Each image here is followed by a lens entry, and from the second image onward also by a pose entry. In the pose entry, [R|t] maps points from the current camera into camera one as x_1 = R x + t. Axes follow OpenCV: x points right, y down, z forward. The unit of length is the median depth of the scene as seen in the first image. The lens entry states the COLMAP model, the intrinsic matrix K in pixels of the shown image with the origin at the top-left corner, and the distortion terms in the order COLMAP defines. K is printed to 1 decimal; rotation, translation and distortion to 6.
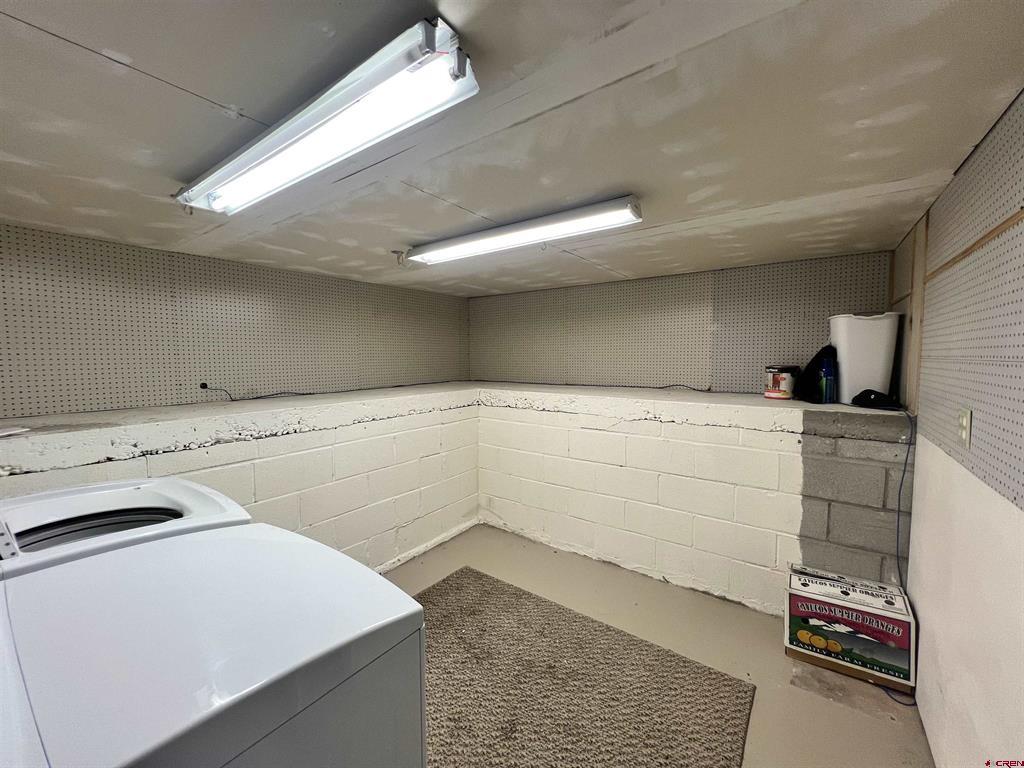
lens RADIAL K [[409.6, 0, 510.4], [0, 409.6, 382.2], [0, 0, 1]] dist [-0.001616, -0.000128]
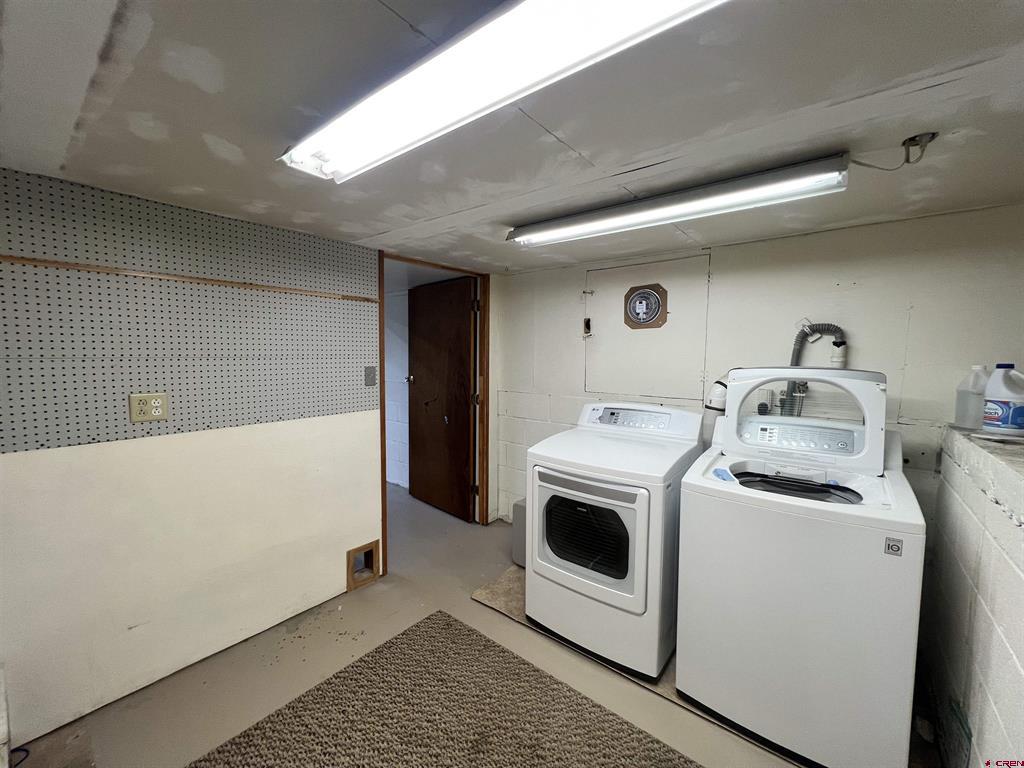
lens RADIAL K [[415.0, 0, 512.0], [0, 415.0, 384.0], [0, 0, 1]] dist [-0.000115, -0.000098]
pose [[-0.998592, -0.007884, 0.052450, -0.135026], [-0.000439, 0.990086, 0.140462, -0.138919], [-0.053037, 0.140242, -0.988696, 1.979250]]
